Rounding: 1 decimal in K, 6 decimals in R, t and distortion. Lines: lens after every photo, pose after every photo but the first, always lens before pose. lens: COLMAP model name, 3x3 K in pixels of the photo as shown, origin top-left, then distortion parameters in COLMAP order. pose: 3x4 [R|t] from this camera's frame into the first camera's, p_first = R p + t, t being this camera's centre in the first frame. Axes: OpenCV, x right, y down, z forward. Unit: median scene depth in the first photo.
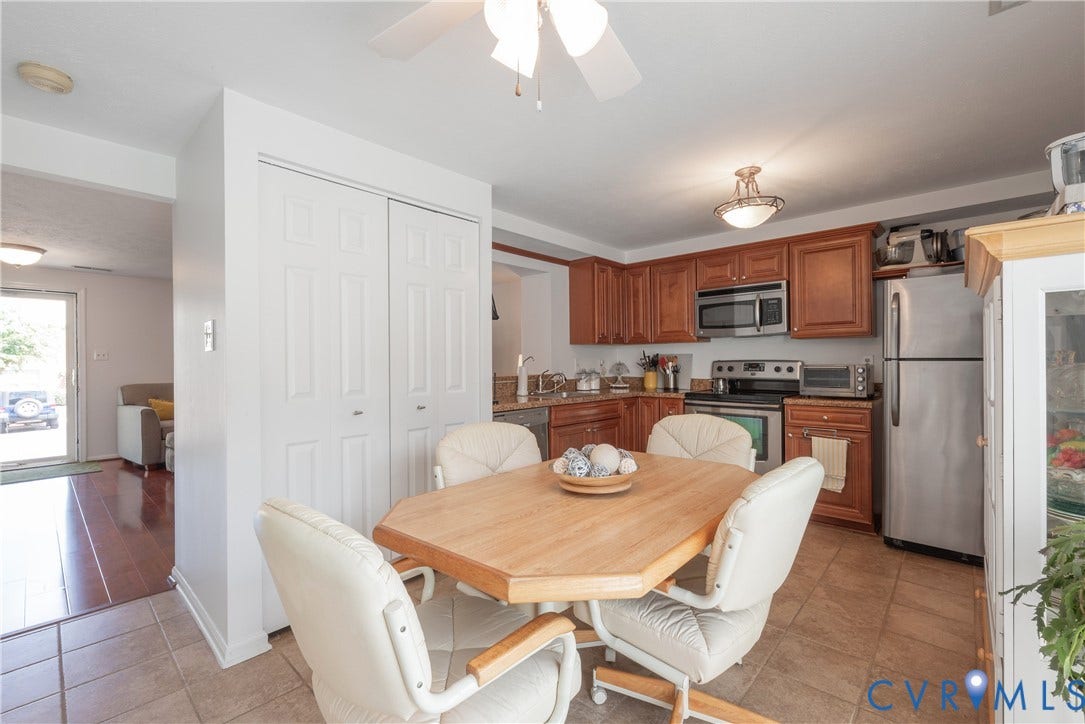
lens RADIAL K [[461.2, 0, 540.0], [0, 461.2, 361.9], [0, 0, 1]] dist [0.001505, 0.000672]
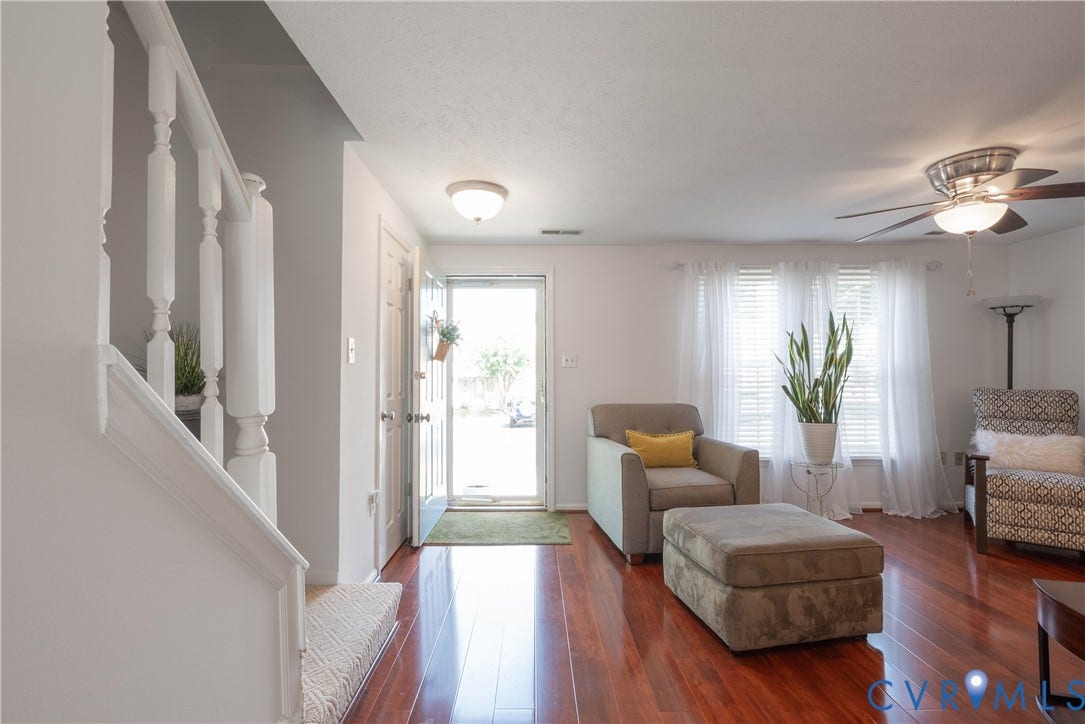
lens RADIAL K [[477.6, 0, 544.1], [0, 477.6, 361.9], [0, 0, 1]] dist [-0.000477, 0.000431]
pose [[0.690083, -0.015387, -0.723567, -0.572777], [-0.002108, 0.999727, -0.023270, 0.006031], [0.723728, 0.017584, 0.689862, 0.597785]]
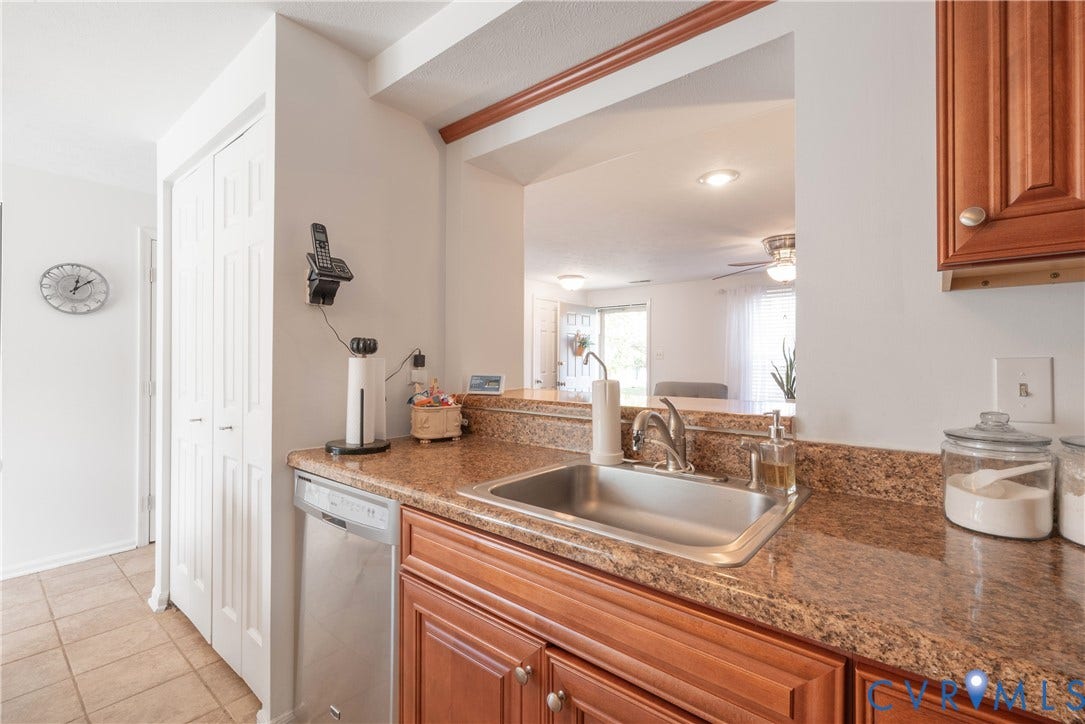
lens RADIAL K [[477.6, 0, 540.4], [0, 477.6, 360.9], [0, 0, 1]] dist [-0.000477, 0.000431]
pose [[0.058317, 0.005584, -0.998283, 0.274393], [-0.005967, 0.999968, 0.005244, -0.005655], [0.998280, 0.005651, 0.058348, 0.808643]]
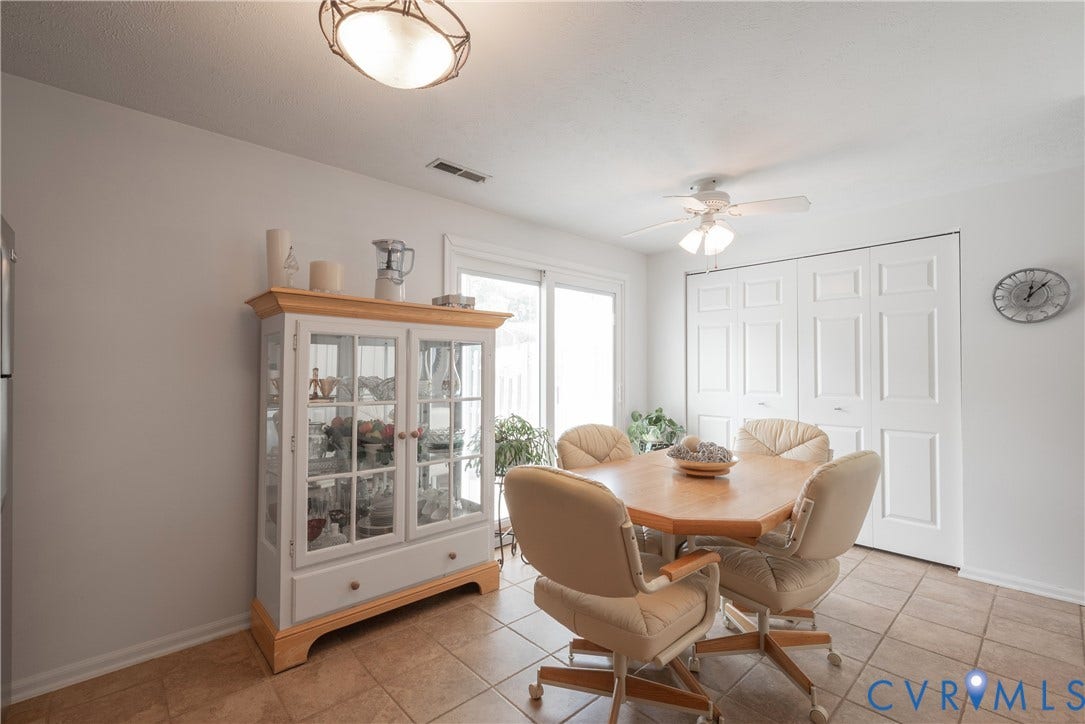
lens RADIAL K [[477.6, 0, 542.3], [0, 477.6, 359.7], [0, 0, 1]] dist [-0.000477, 0.000431]
pose [[-0.996774, 0.004977, 0.080111, 0.156614], [0.002904, 0.999658, -0.025972, -0.001998], [-0.080213, -0.025656, -0.996448, 0.861155]]
